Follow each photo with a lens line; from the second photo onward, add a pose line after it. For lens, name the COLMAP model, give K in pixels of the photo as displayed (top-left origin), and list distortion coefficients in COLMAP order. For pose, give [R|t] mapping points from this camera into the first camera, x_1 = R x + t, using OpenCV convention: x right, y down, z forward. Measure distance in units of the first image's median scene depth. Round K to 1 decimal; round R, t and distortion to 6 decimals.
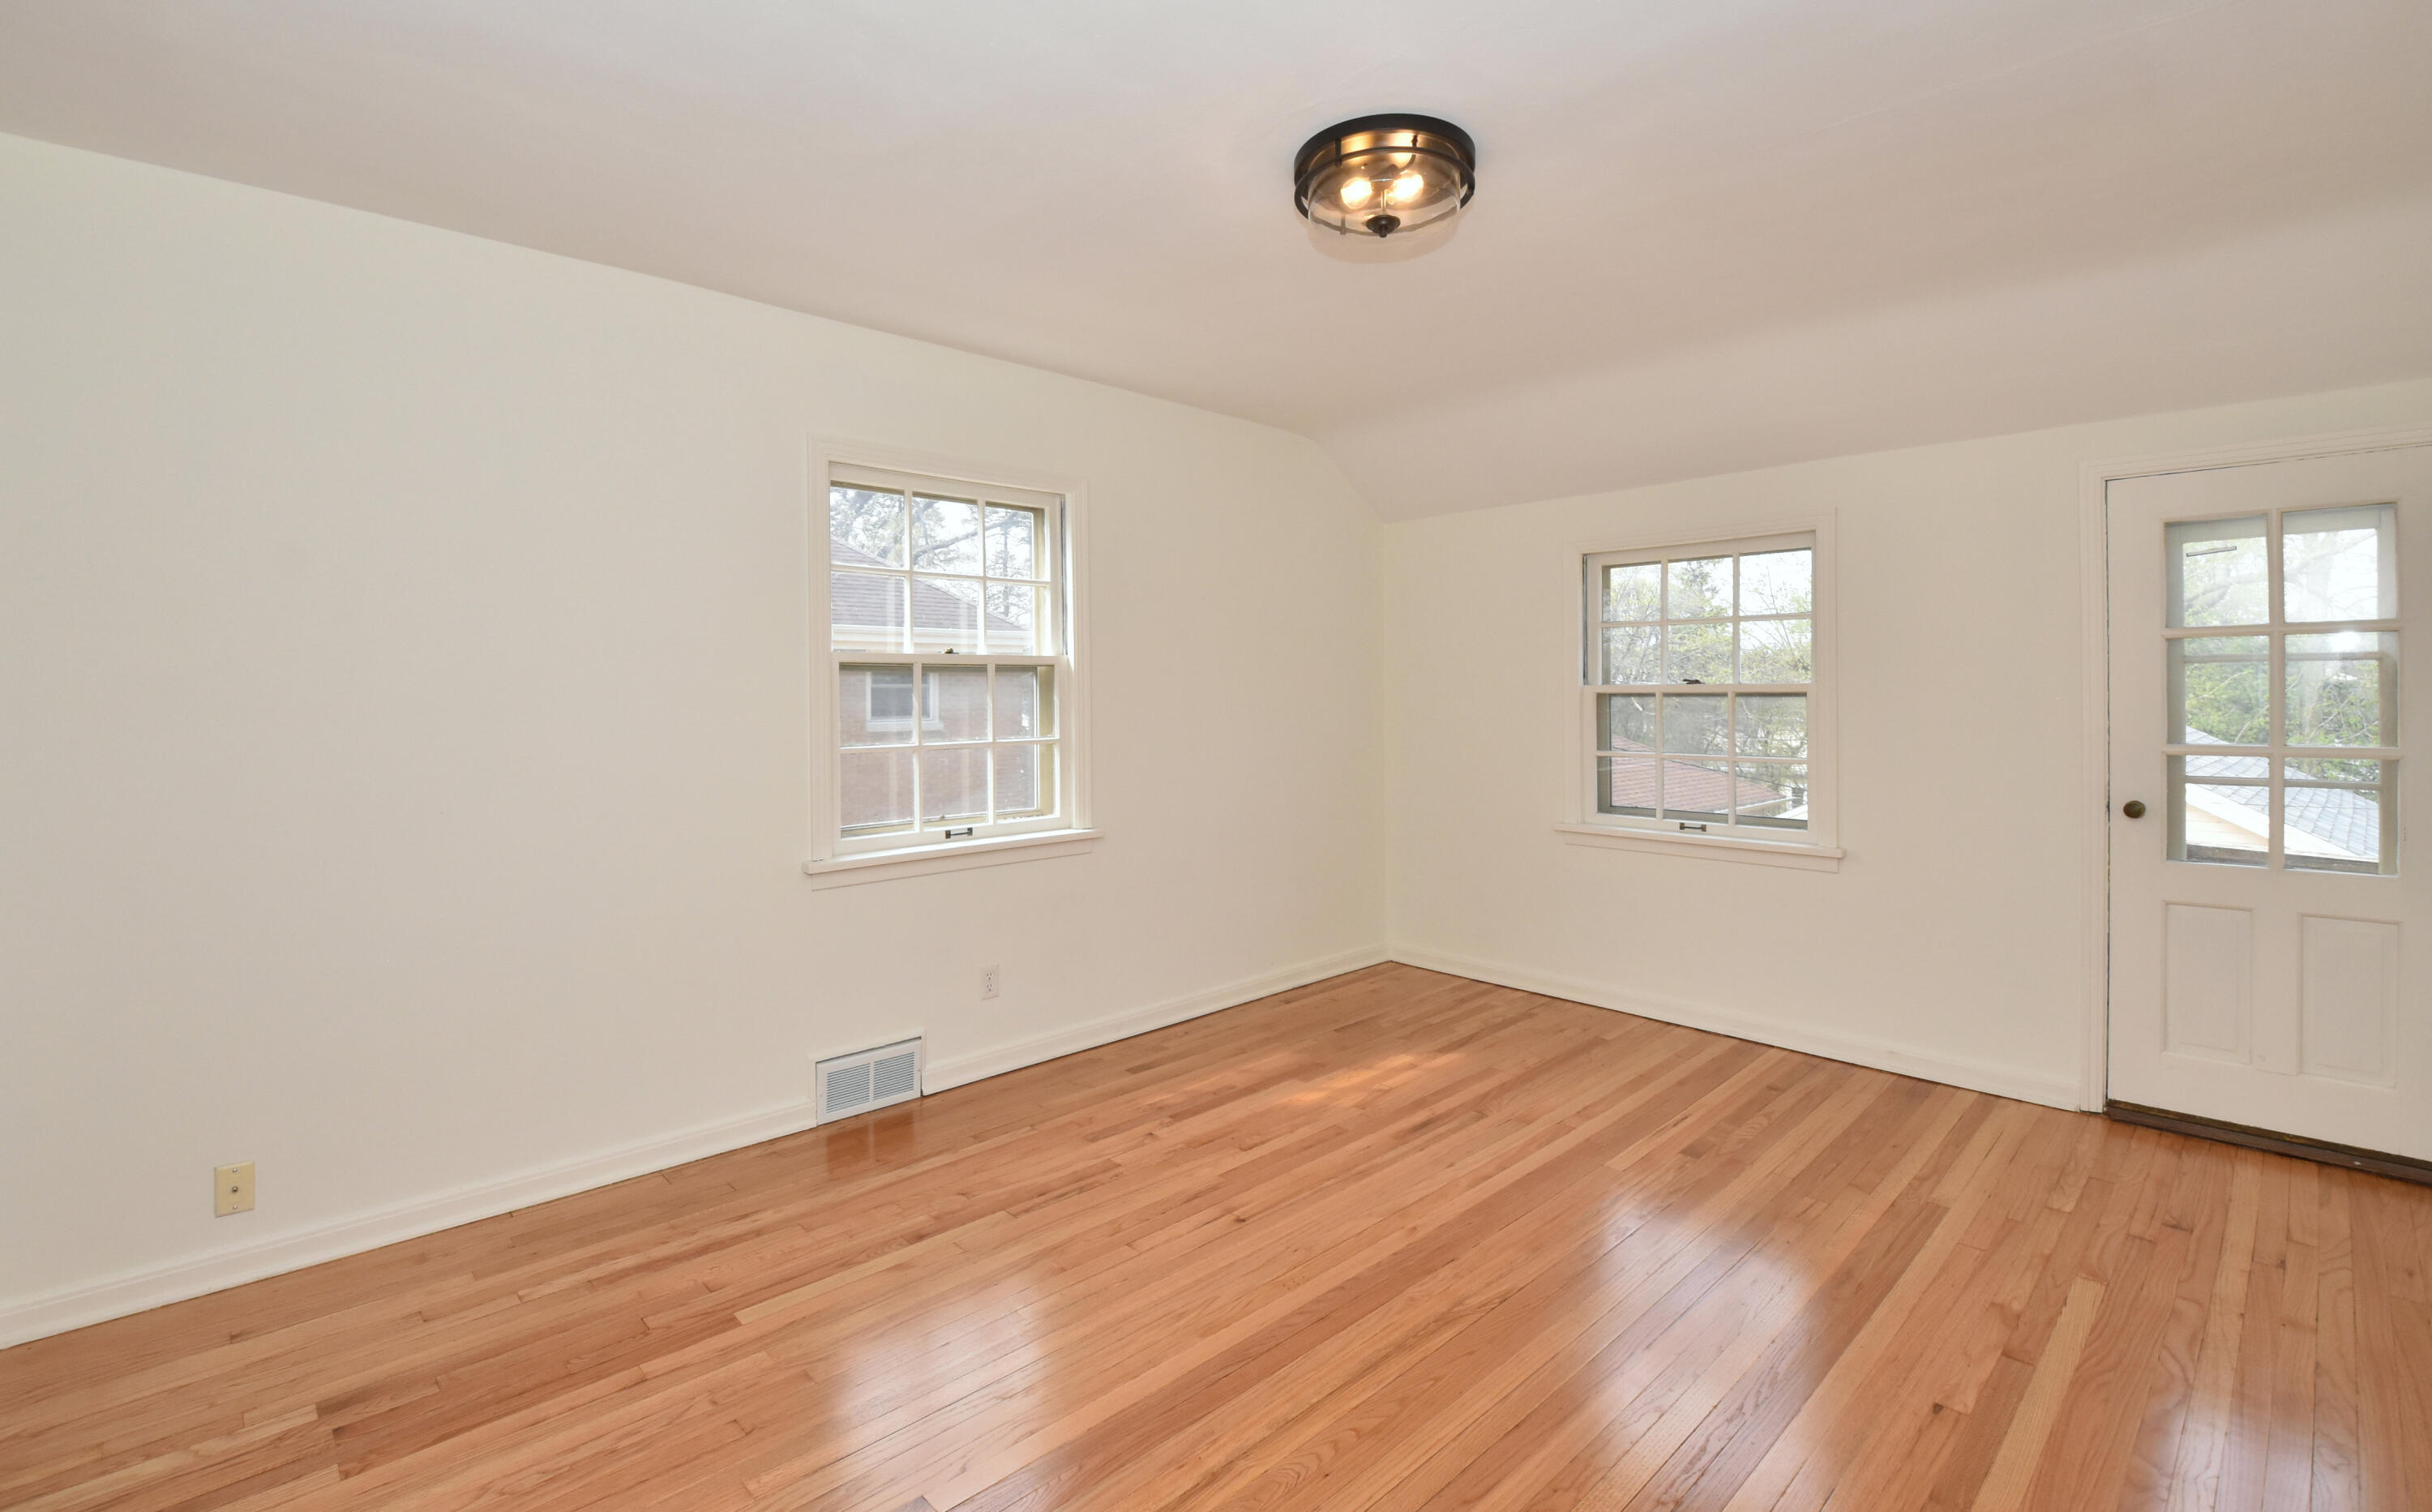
lens RADIAL K [[1082.0, 0, 1220.6], [0, 1082.0, 693.2], [0, 0, 1]] dist [0.022338, -0.027367]
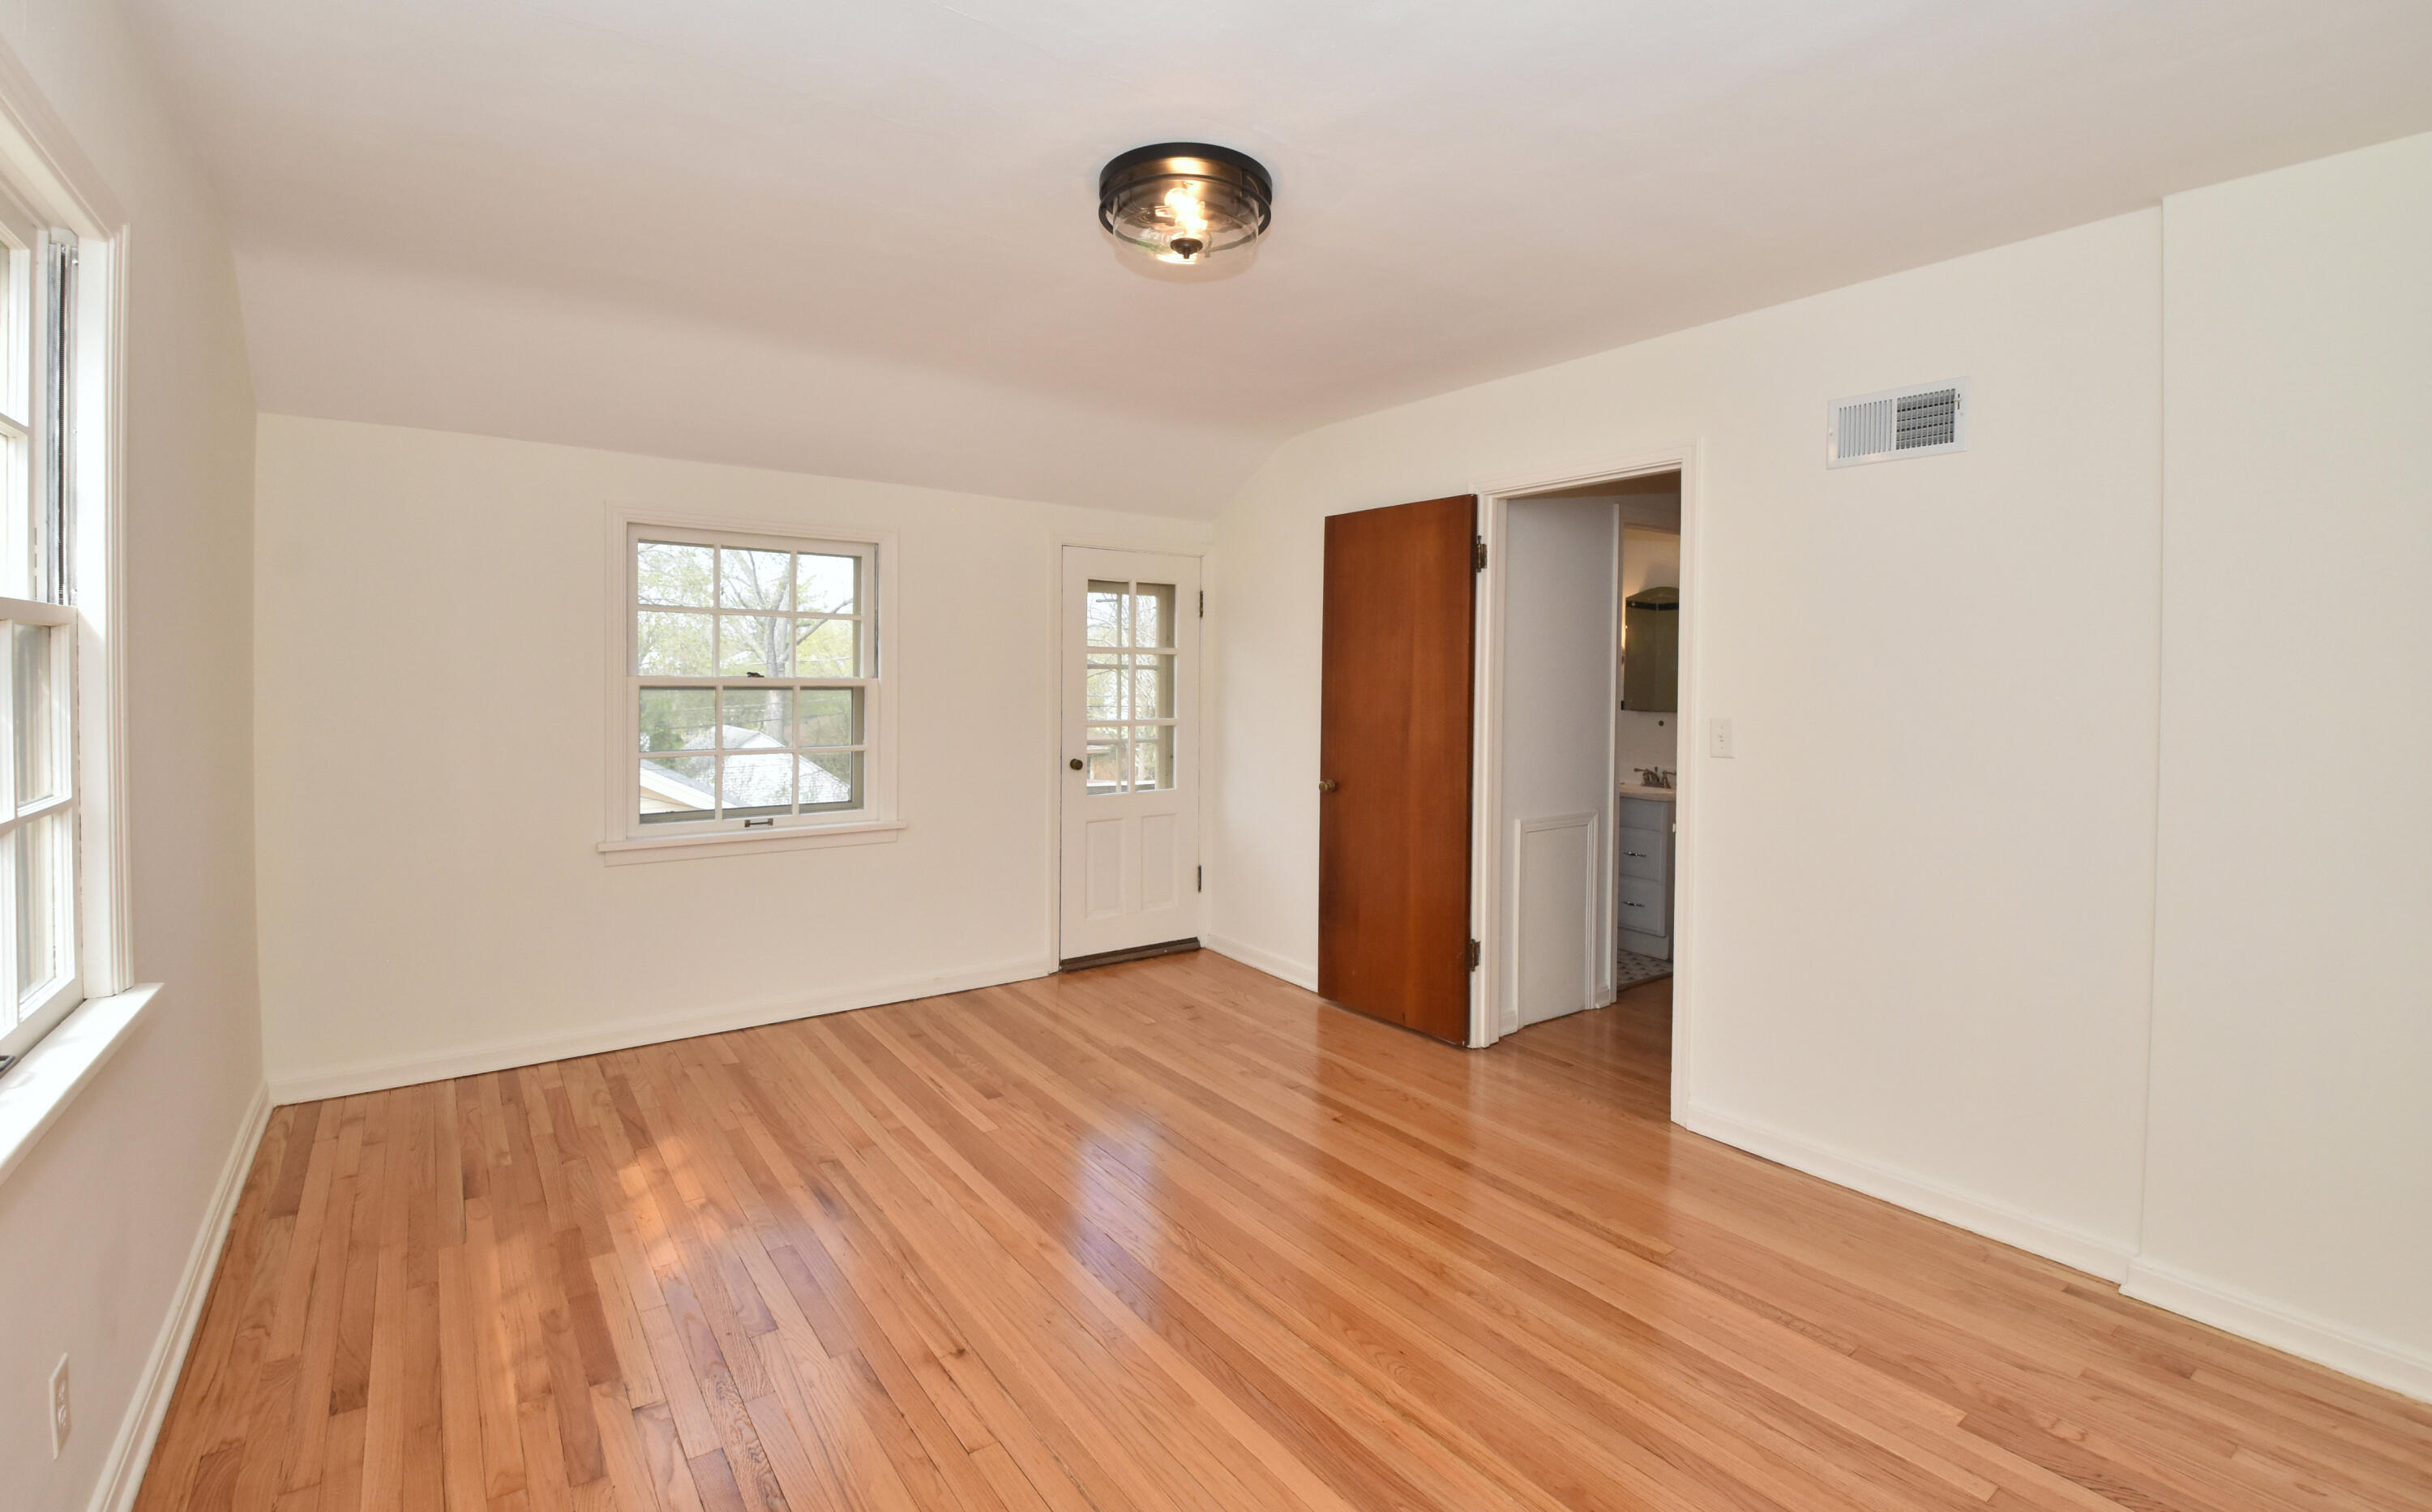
lens RADIAL K [[1082.0, 0, 1220.6], [0, 1082.0, 693.2], [0, 0, 1]] dist [0.022338, -0.027367]
pose [[0.124296, -0.008995, 0.992204, -0.615357], [-0.010090, 0.999896, 0.010329, -0.010675], [-0.992194, -0.011296, 0.124192, 0.584687]]
